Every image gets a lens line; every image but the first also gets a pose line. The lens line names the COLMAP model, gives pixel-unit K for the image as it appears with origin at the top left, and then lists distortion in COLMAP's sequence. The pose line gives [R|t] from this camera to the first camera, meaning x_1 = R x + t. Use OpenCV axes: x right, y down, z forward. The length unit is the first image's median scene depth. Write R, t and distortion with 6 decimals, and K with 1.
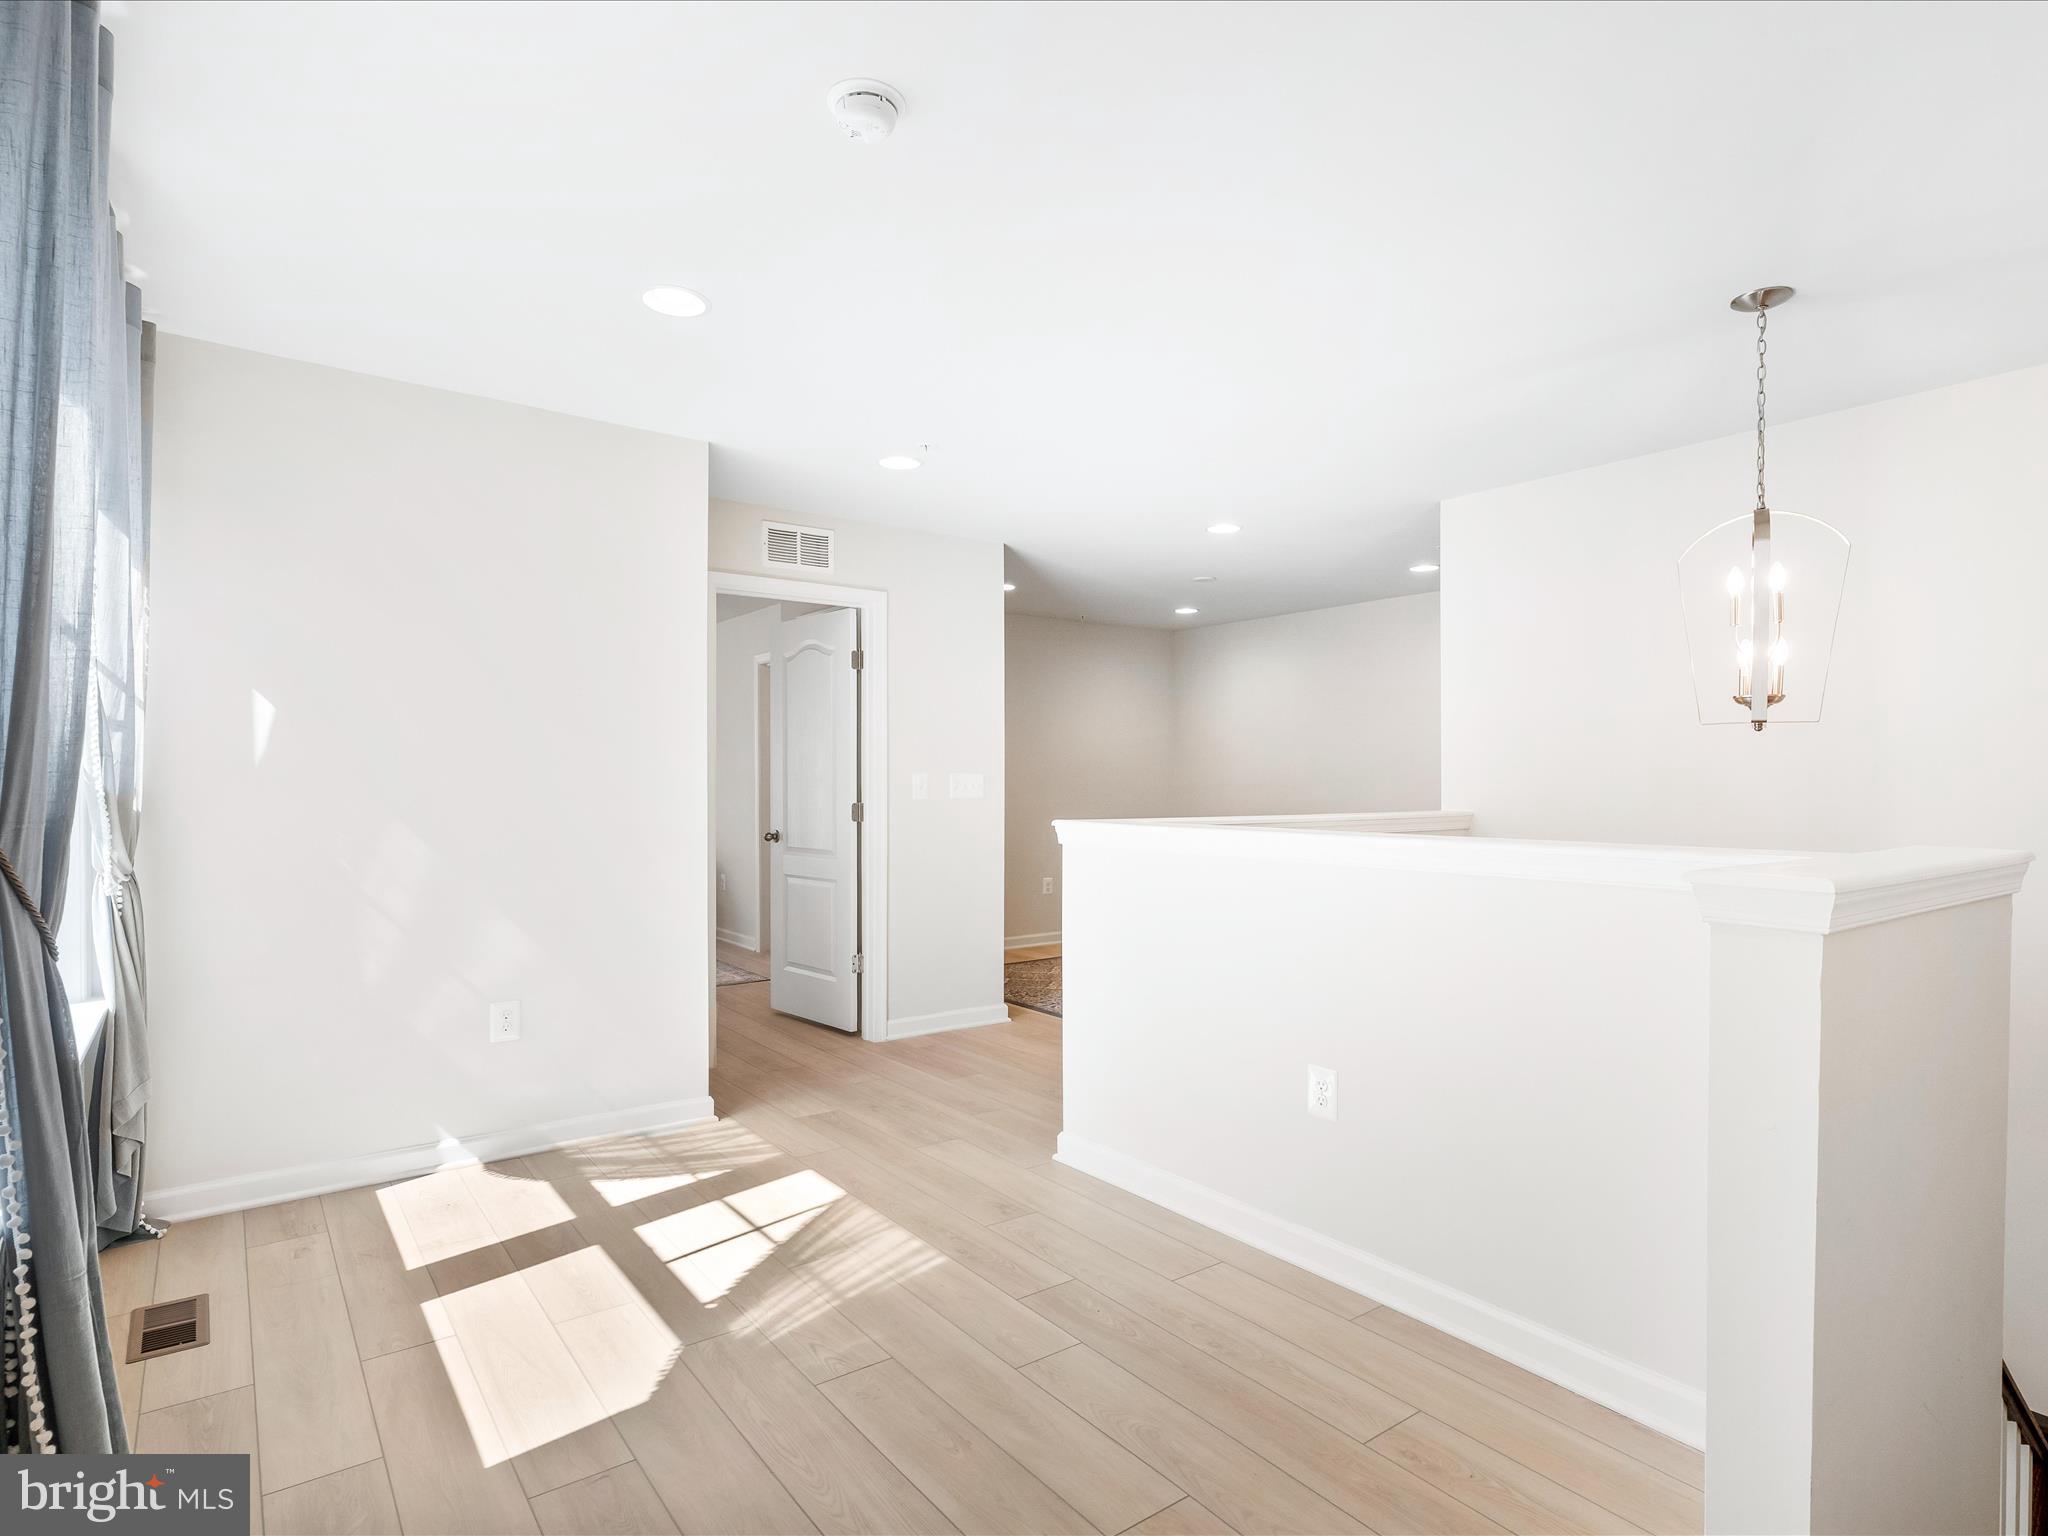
lens RADIAL K [[1083.3, 0, 1024.3], [0, 1083.3, 769.8], [0, 0, 1]] dist [0.002910, 0.001423]
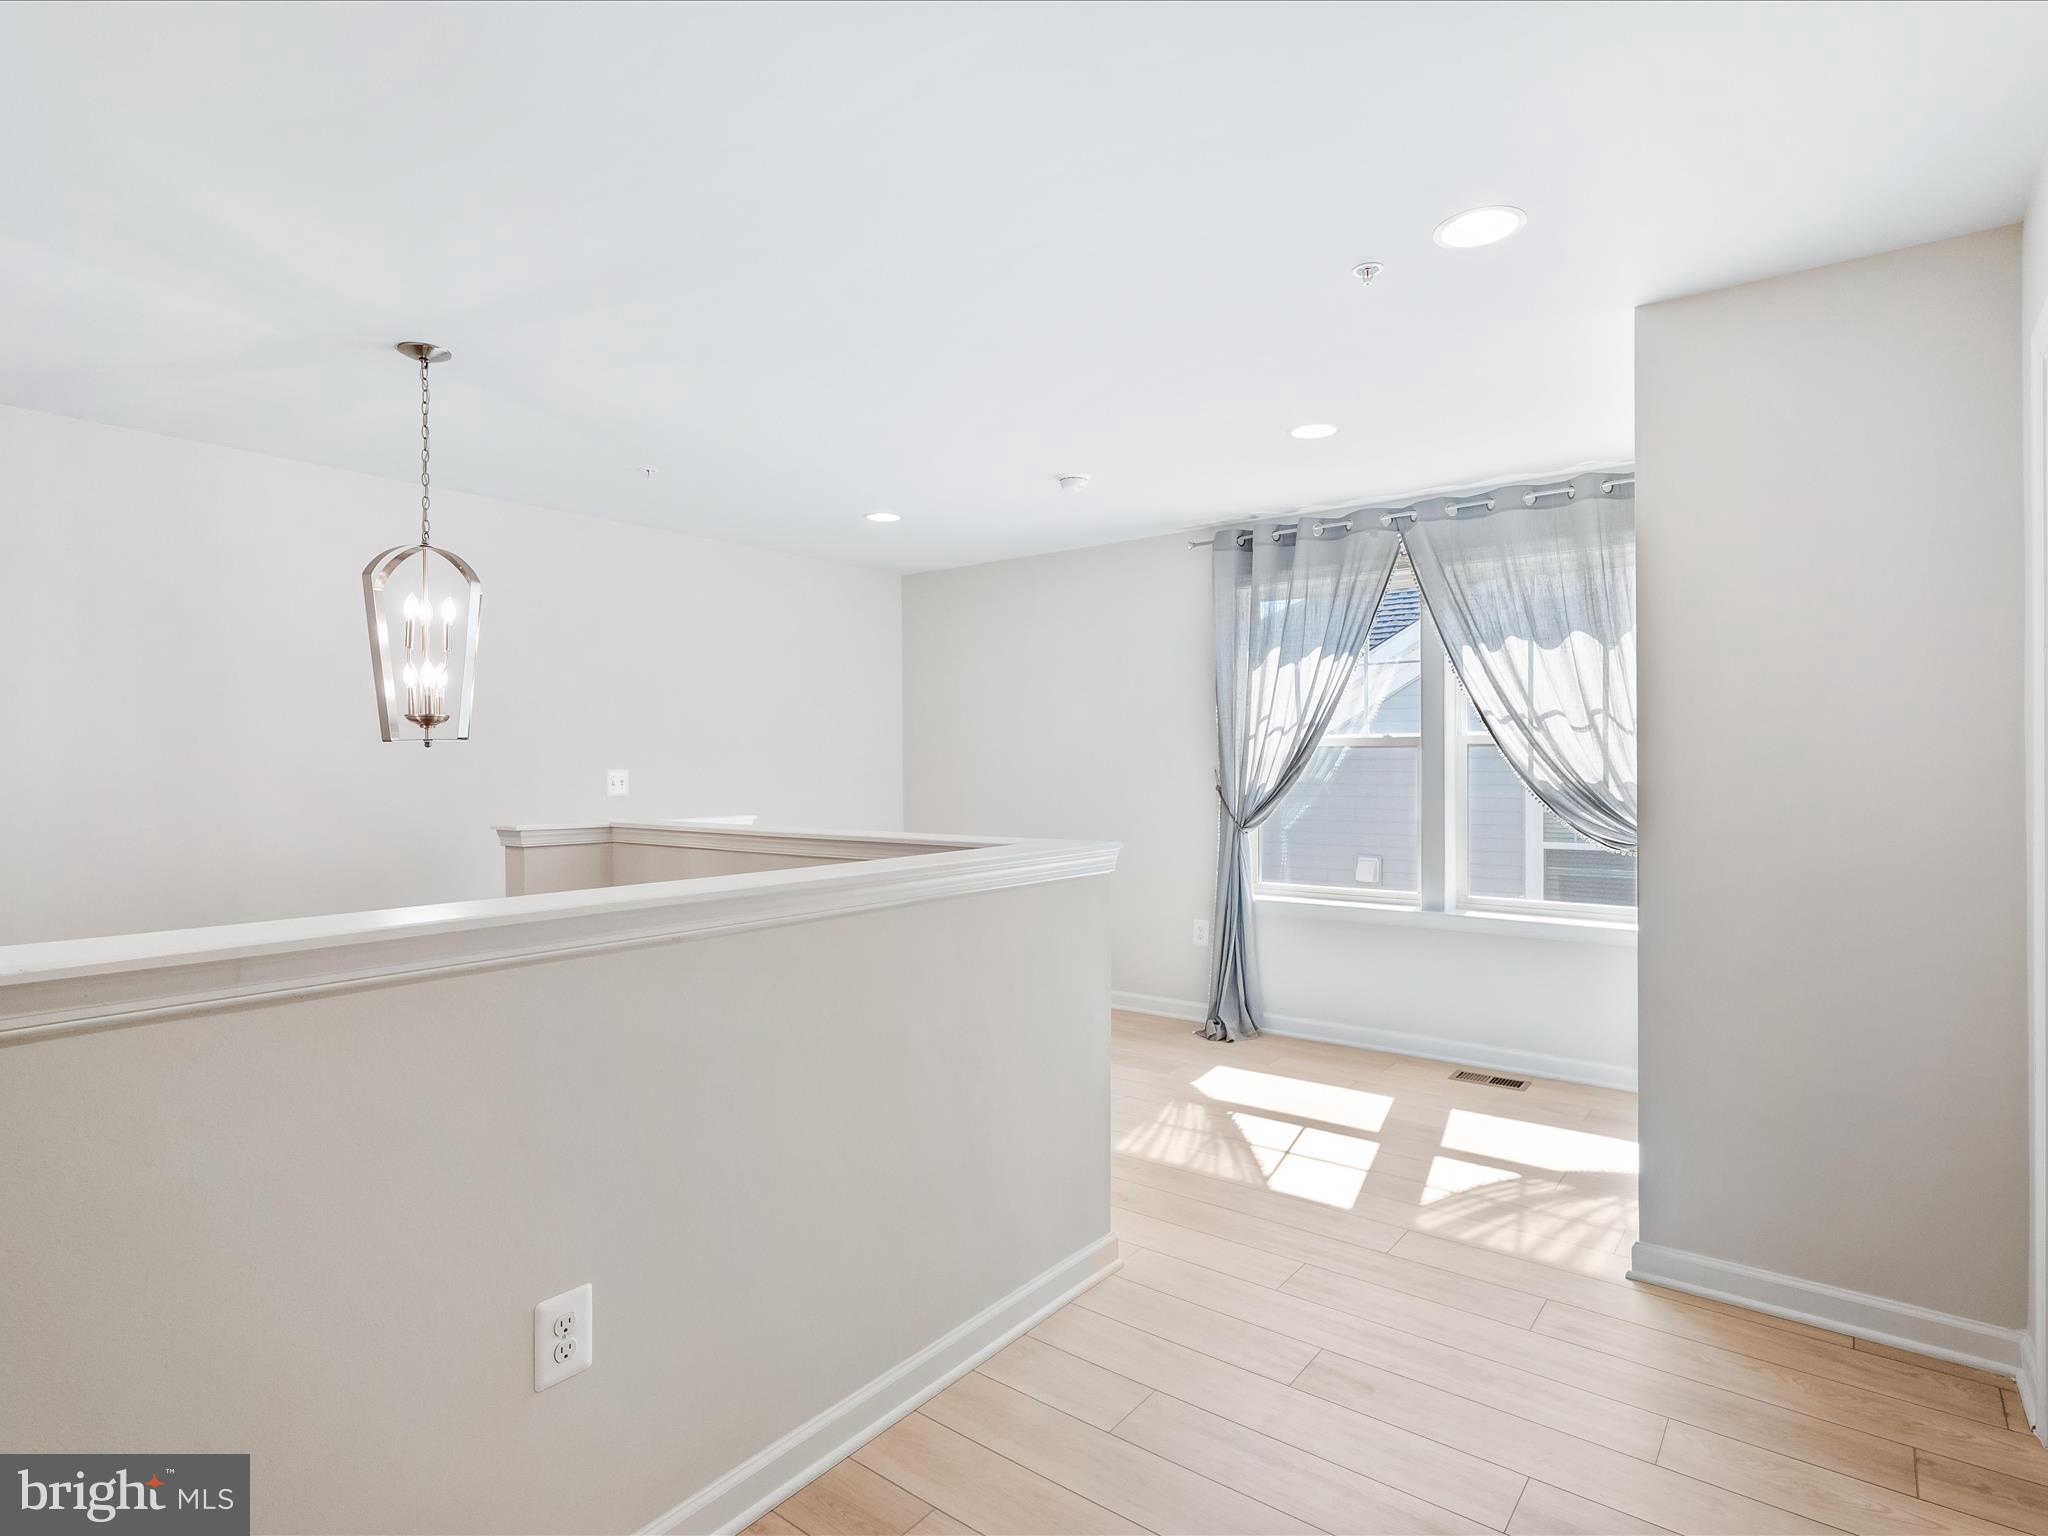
lens RADIAL K [[1083.3, 0, 1022.9], [0, 1083.3, 767.1], [0, 0, 1]] dist [0.002910, 0.001423]
pose [[-0.962974, -0.006009, -0.269528, 0.409229], [-0.003643, 0.999950, -0.009278, -0.008598], [0.269570, -0.007952, -0.962948, 2.256751]]
